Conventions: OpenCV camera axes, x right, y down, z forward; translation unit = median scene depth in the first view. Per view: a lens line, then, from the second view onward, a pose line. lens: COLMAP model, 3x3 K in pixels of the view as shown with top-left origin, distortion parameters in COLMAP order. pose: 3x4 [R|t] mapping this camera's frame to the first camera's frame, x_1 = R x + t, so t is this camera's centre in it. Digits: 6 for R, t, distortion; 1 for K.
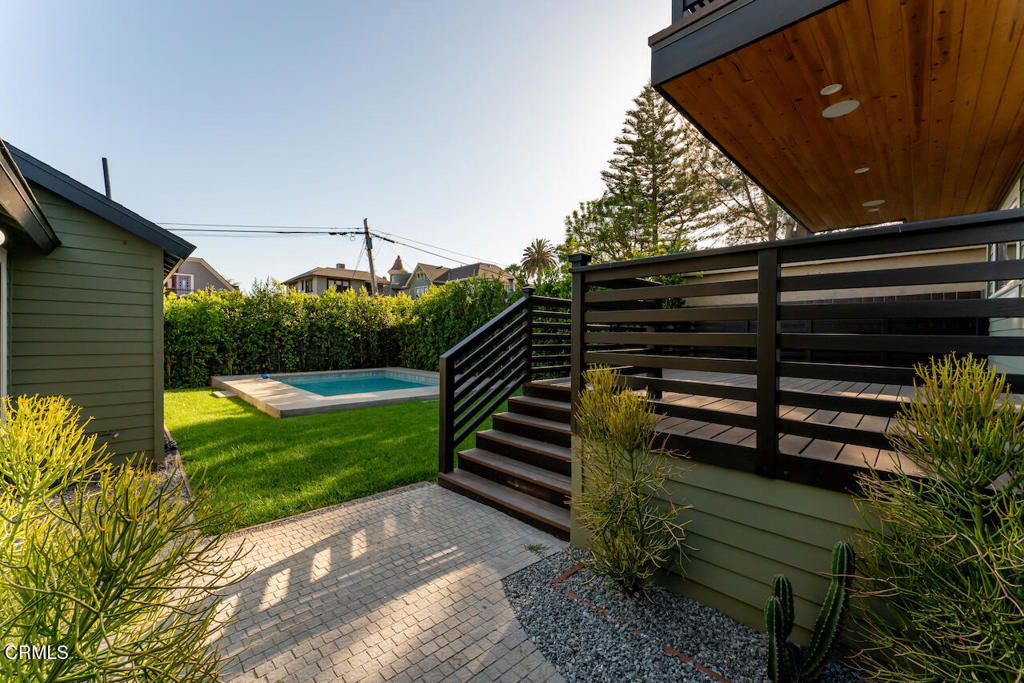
lens RADIAL K [[405.1, 0, 509.6], [0, 405.1, 337.1], [0, 0, 1]] dist [-0.007951, 0.000507]
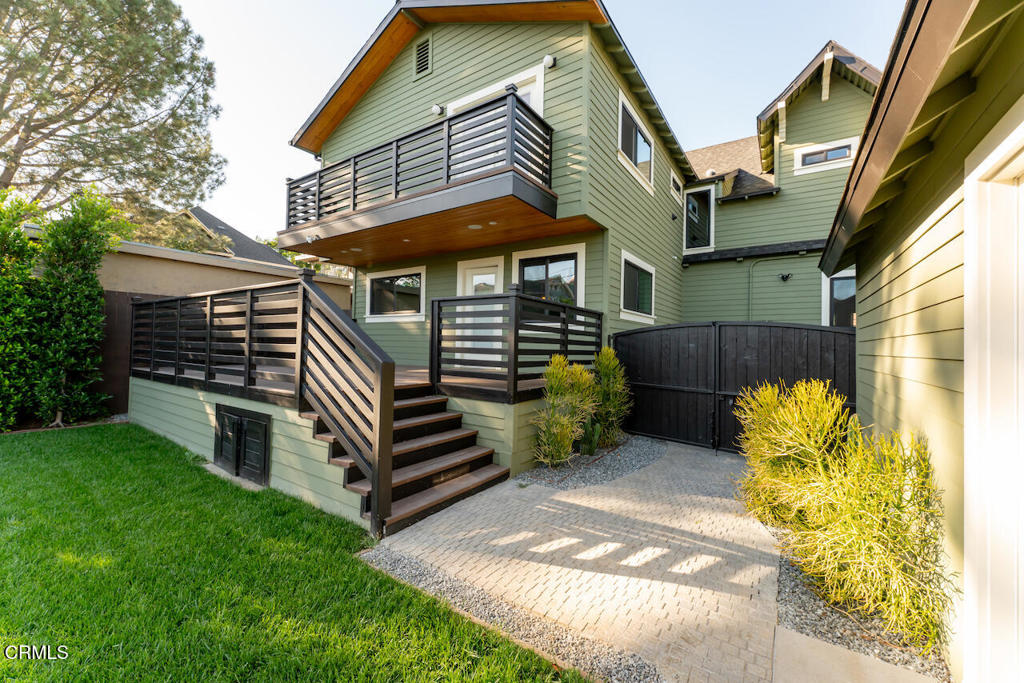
lens RADIAL K [[405.1, 0, 513.3], [0, 405.1, 341.2], [0, 0, 1]] dist [-0.007951, 0.000507]
pose [[-0.189365, -0.000112, 0.981907, -1.321201], [-0.016398, 0.999861, -0.003048, 0.011479], [-0.981770, -0.016679, -0.189341, 1.287542]]
